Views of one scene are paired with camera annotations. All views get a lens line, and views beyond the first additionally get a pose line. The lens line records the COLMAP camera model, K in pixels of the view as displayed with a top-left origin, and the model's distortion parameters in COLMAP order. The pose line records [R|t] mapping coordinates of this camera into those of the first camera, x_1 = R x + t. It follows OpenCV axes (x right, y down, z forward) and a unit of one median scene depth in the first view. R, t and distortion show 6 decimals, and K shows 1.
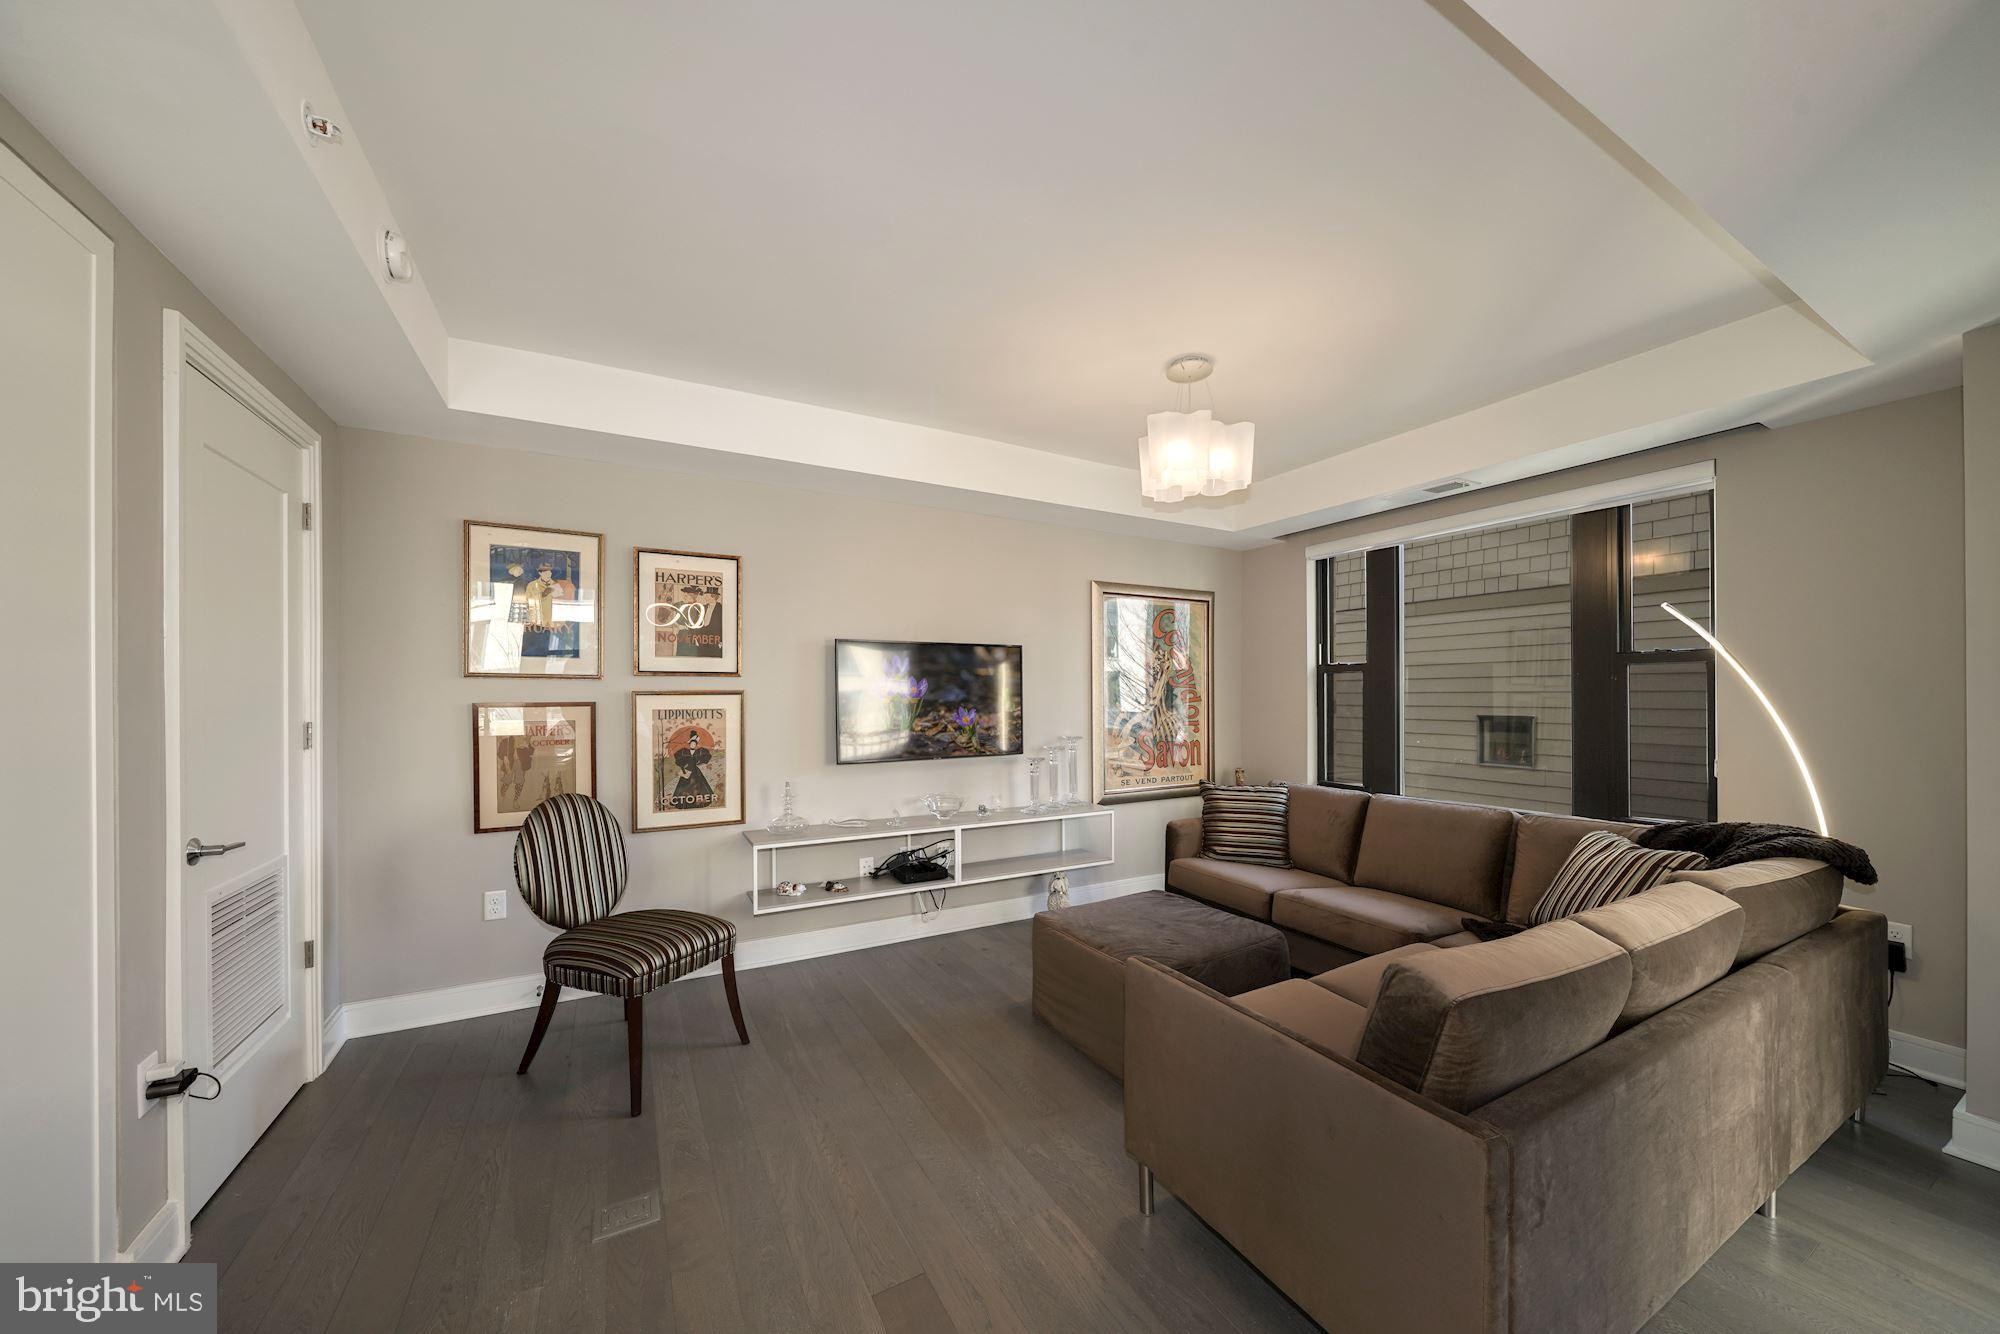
lens RADIAL K [[694.1, 0, 1002.3], [0, 694.1, 693.0], [0, 0, 1]] dist [-0.009167, 0.001061]
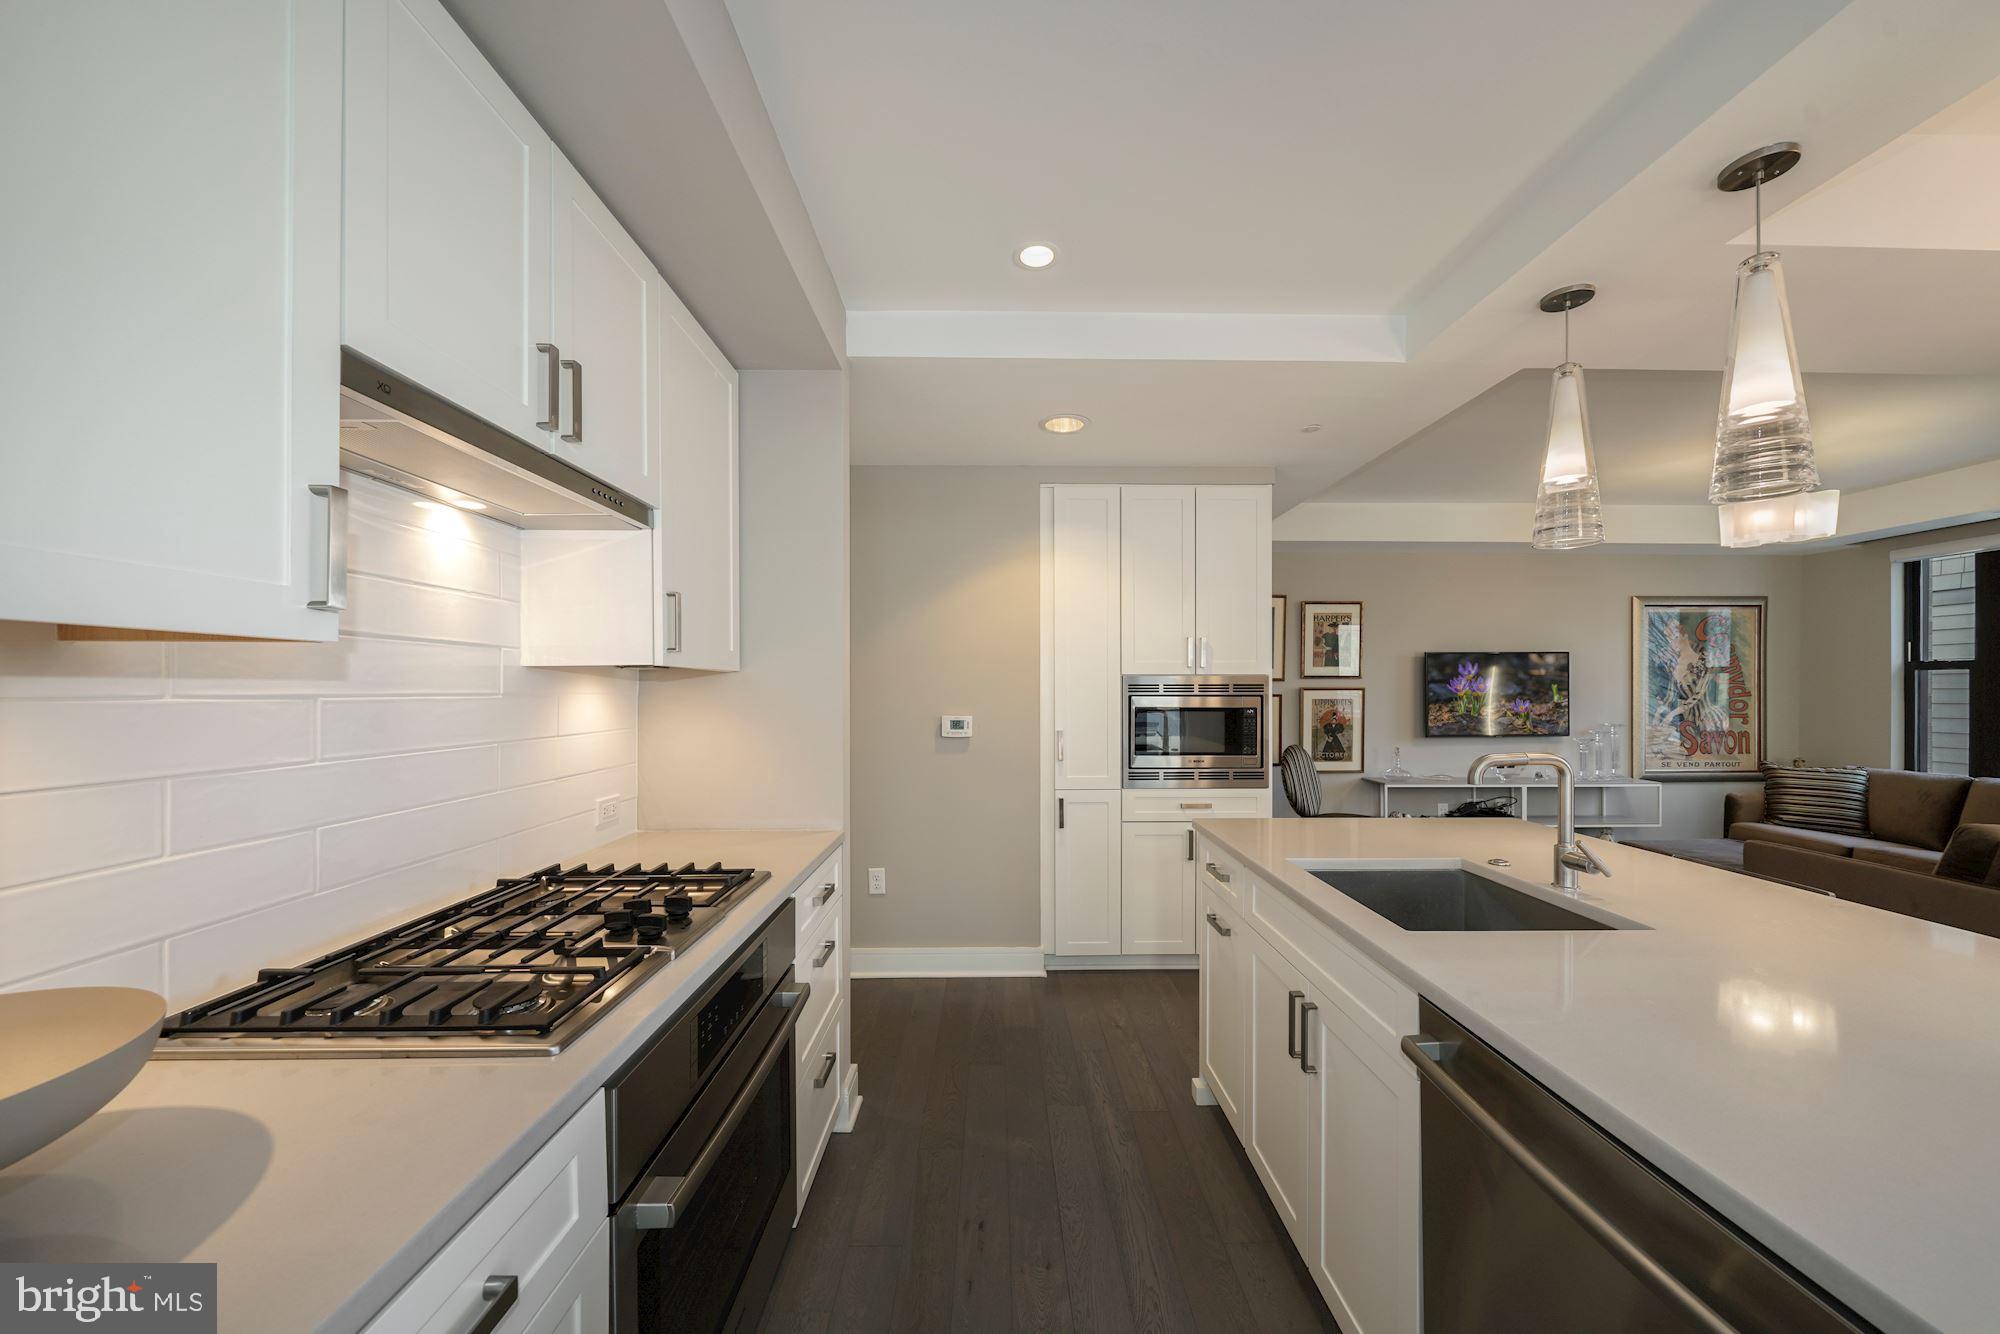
lens RADIAL K [[694.1, 0, 997.9], [0, 694.1, 689.4], [0, 0, 1]] dist [-0.009167, 0.001061]
pose [[0.881306, -0.000130, -0.472545, -0.396283], [0.000536, 1.000000, 0.000724, -0.000349], [0.472545, -0.000891, 0.881306, -0.834878]]
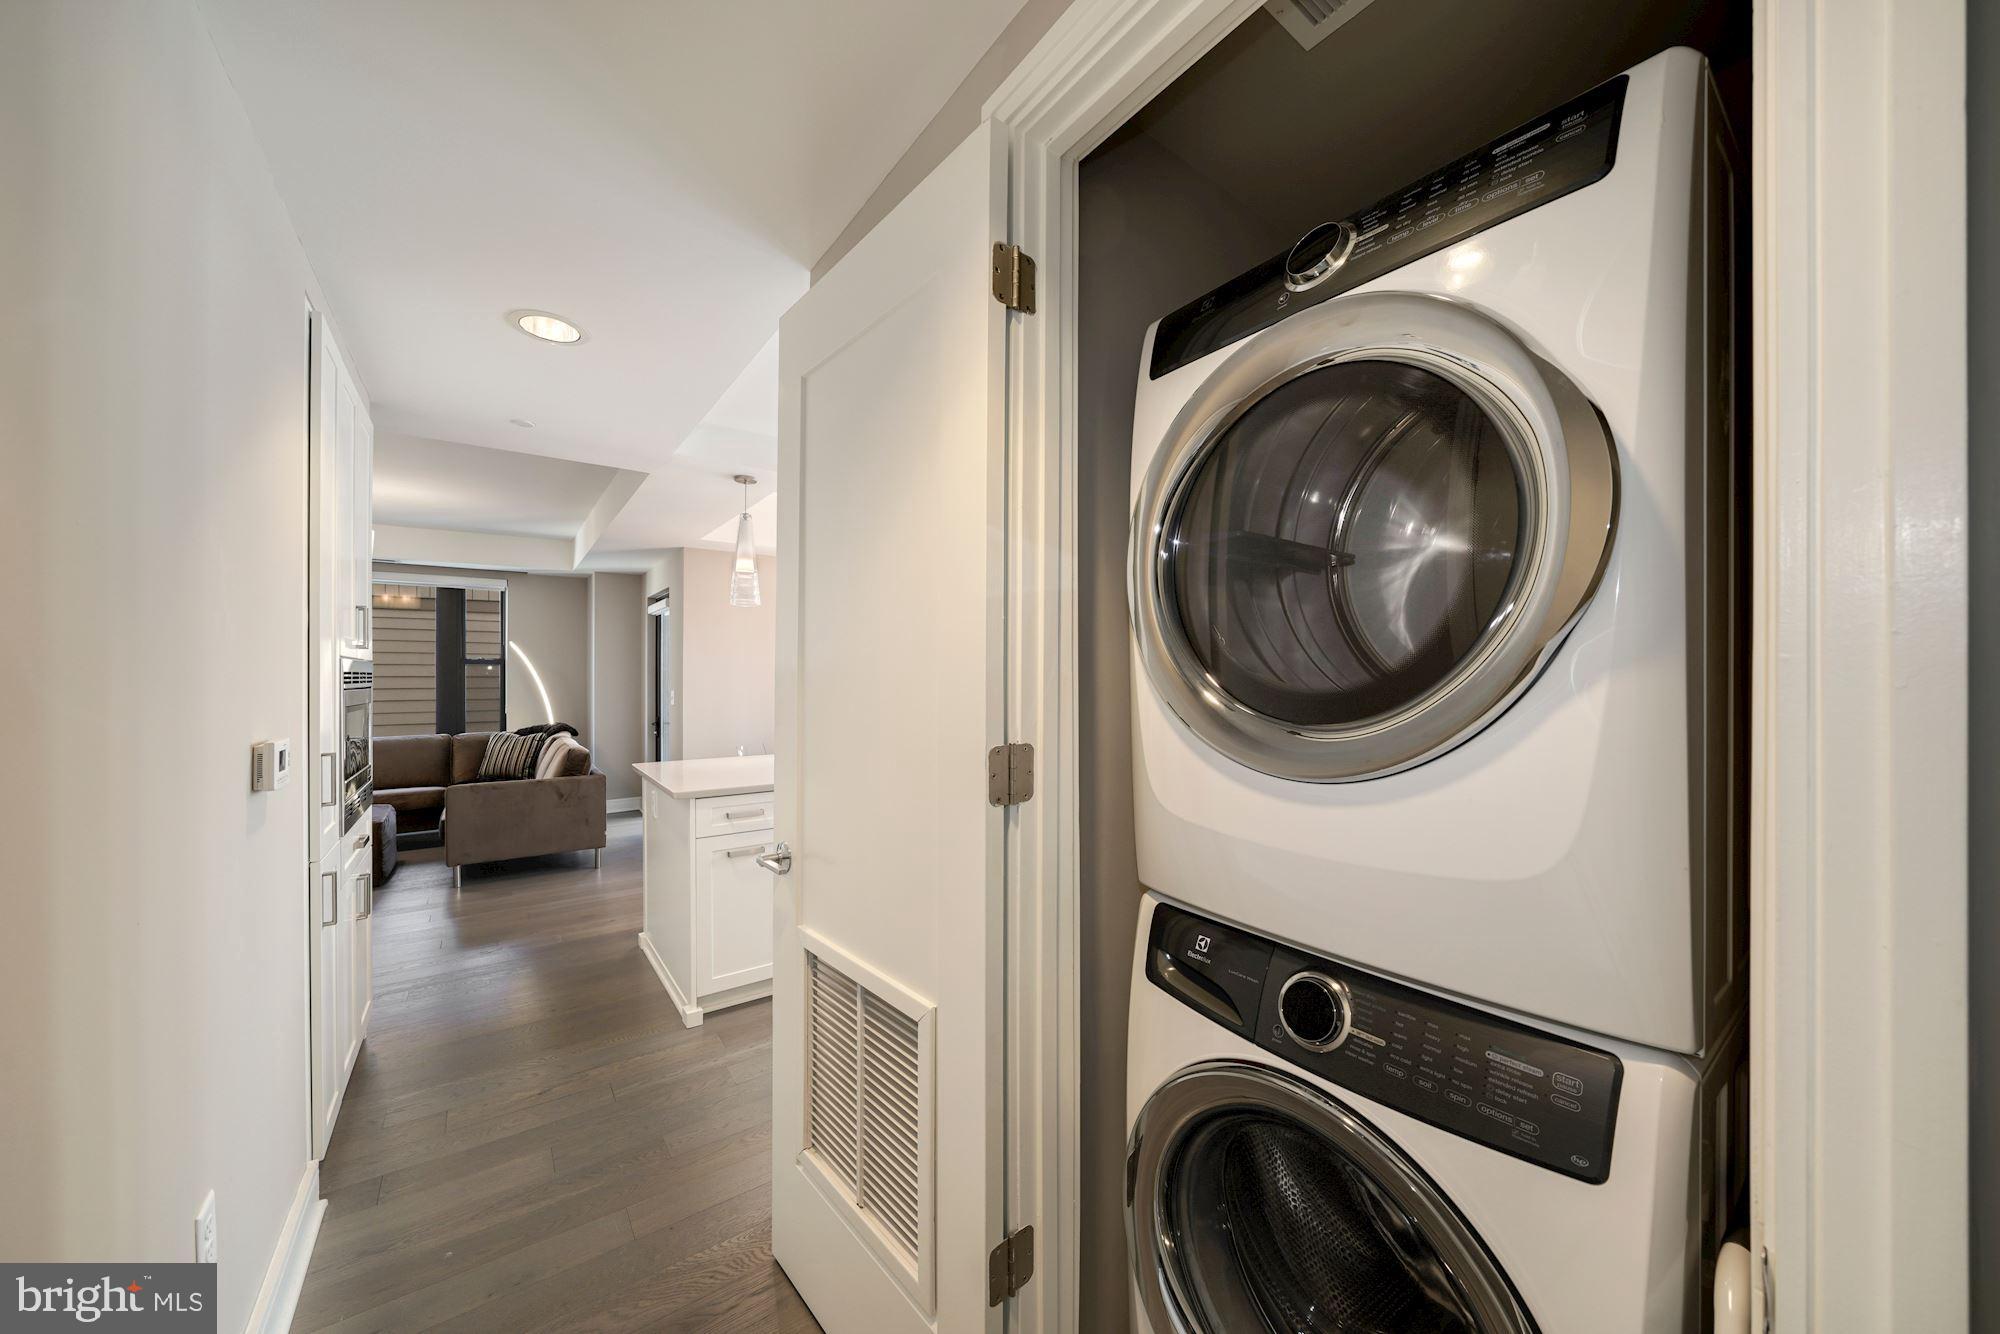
lens RADIAL K [[694.1, 0, 1013.9], [0, 694.1, 676.8], [0, 0, 1]] dist [-0.009167, 0.001061]
pose [[-0.150002, 0.003006, 0.988681, -1.477824], [0.000571, 0.999995, -0.002954, 0.004754], [-0.988686, 0.000122, -0.150003, -0.352229]]
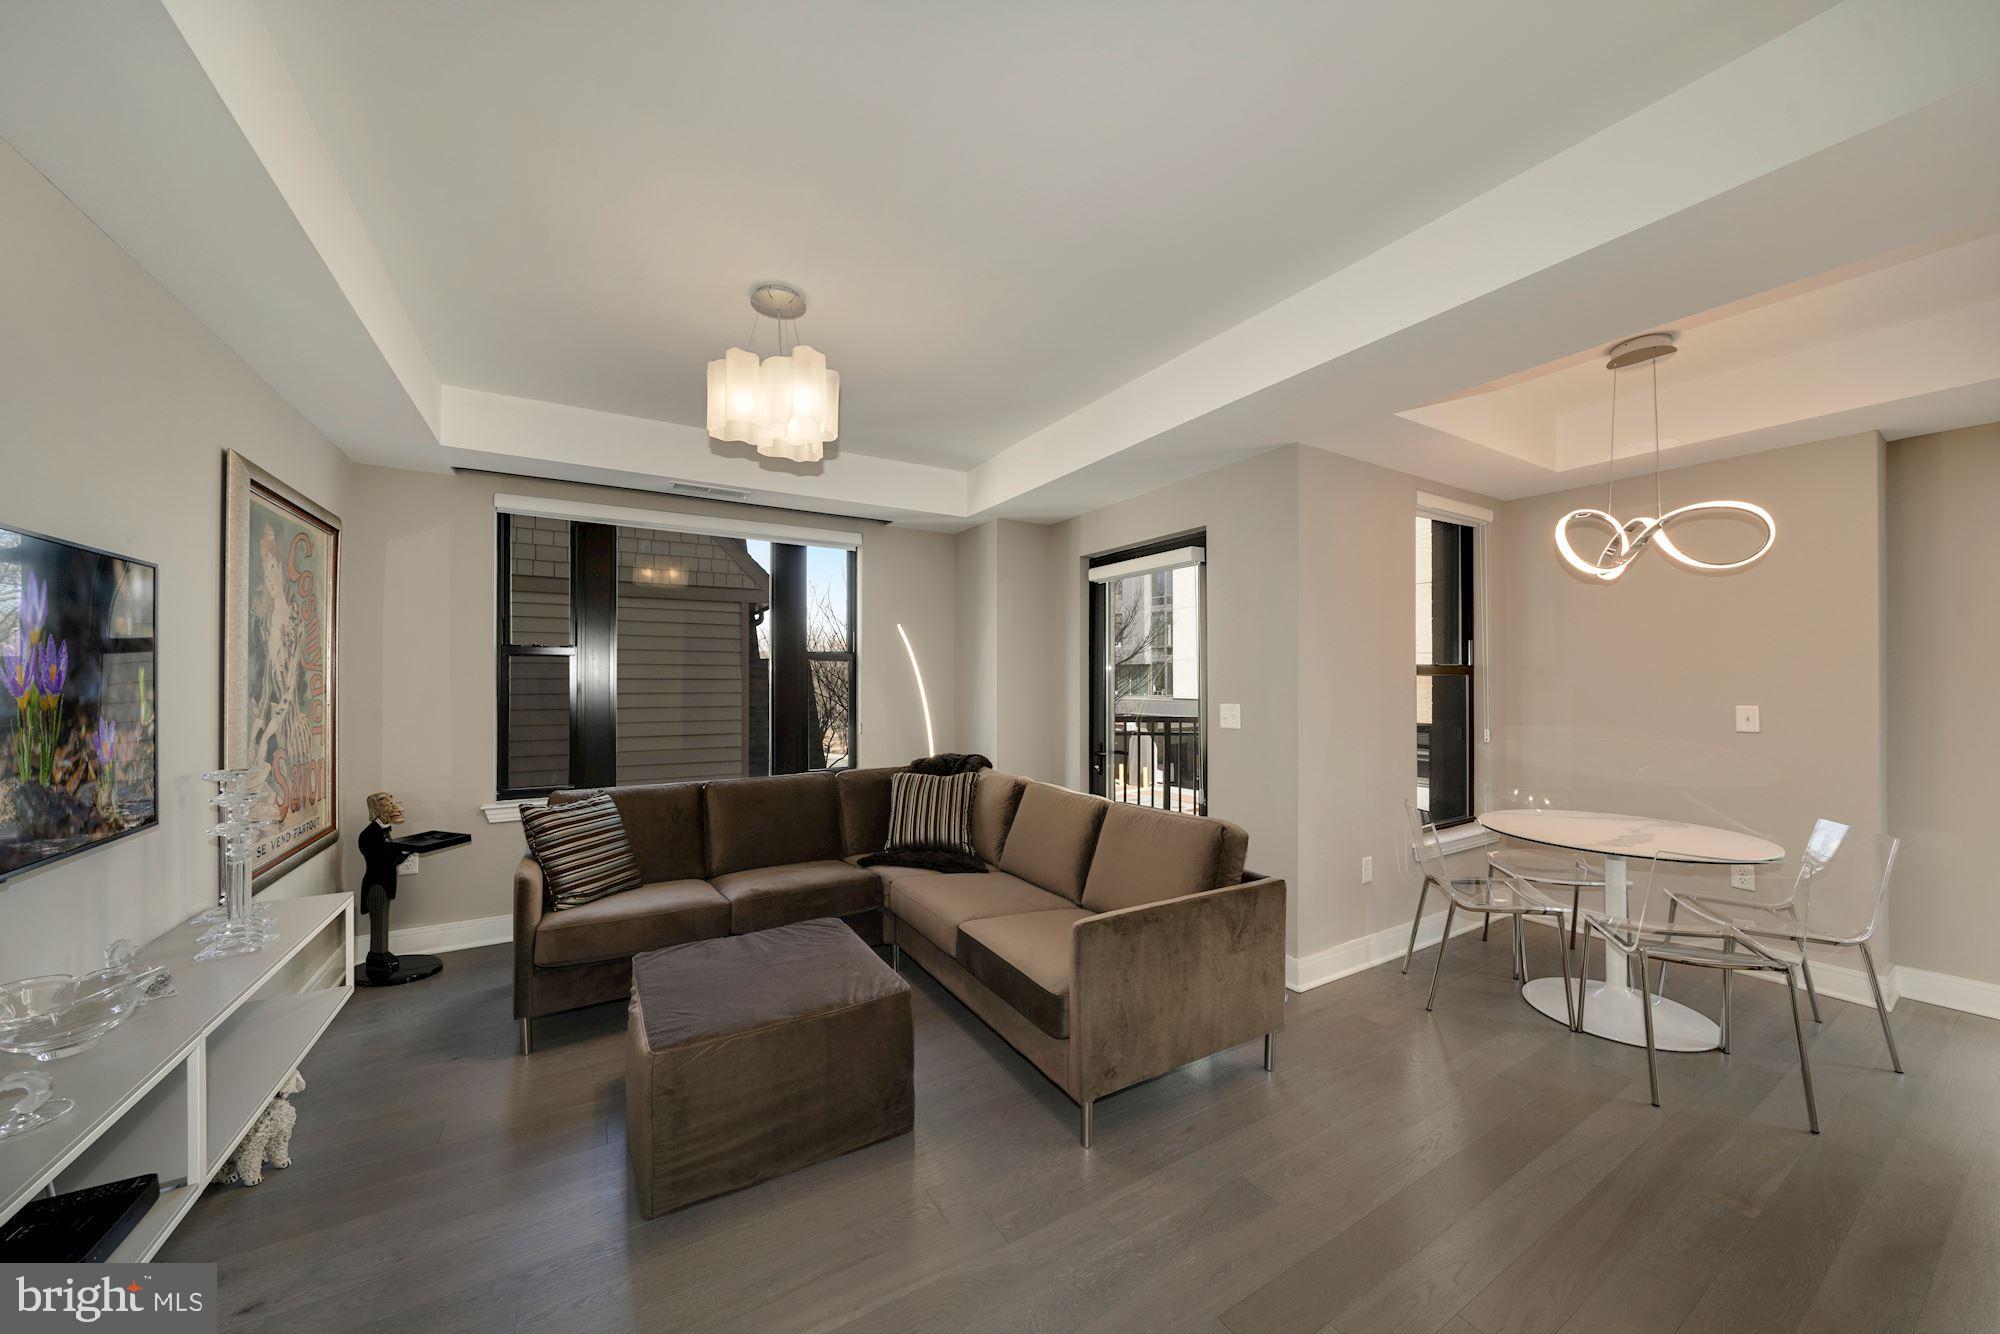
lens RADIAL K [[694.1, 0, 996.9], [0, 694.1, 670.9], [0, 0, 1]] dist [-0.009167, 0.001061]
pose [[-0.033777, 0.018136, 0.999265, -0.523022], [-0.001796, 0.999833, -0.018207, 0.004625], [-0.999428, -0.002409, -0.033739, 0.677403]]
